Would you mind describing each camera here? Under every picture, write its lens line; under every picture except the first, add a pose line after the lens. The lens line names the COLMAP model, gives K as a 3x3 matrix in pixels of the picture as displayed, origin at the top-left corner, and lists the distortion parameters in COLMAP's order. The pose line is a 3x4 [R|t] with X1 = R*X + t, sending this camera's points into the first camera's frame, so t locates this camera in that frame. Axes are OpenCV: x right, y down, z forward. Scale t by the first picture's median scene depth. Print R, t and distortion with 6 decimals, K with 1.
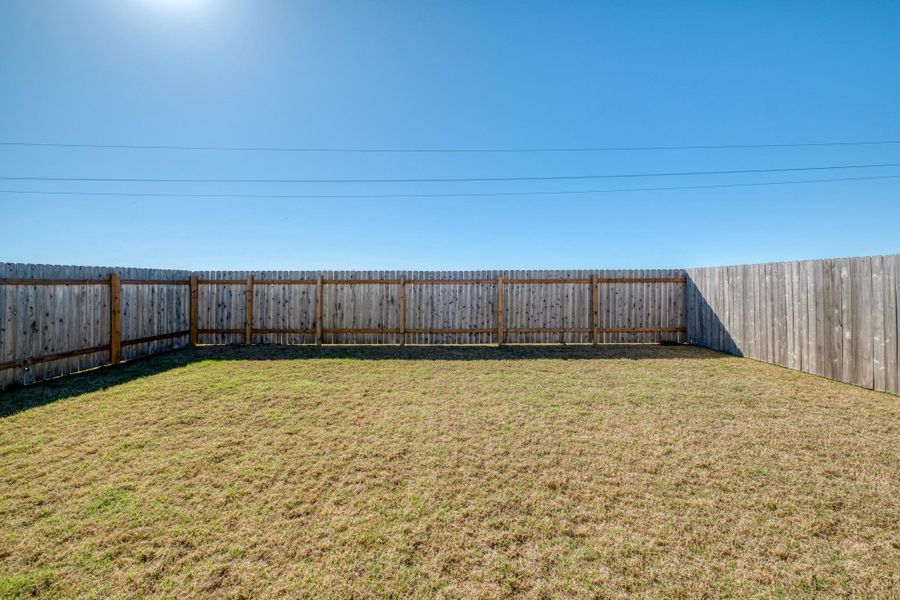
lens RADIAL K [[390.1, 0, 452.8], [0, 390.1, 293.7], [0, 0, 1]] dist [-0.000436, 0.000000]
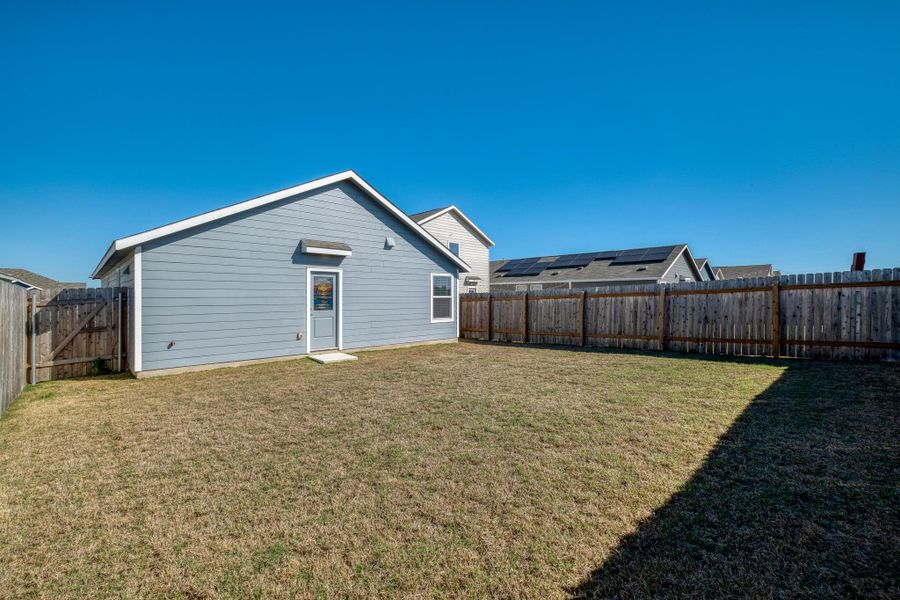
lens RADIAL K [[390.1, 0, 452.8], [0, 390.1, 293.7], [0, 0, 1]] dist [-0.000436, 0.000000]
pose [[-0.698277, 0.000928, -0.715827, 0.637243], [0.016126, 0.999766, -0.014435, -0.012000], [0.715646, -0.021623, -0.698128, 1.050522]]
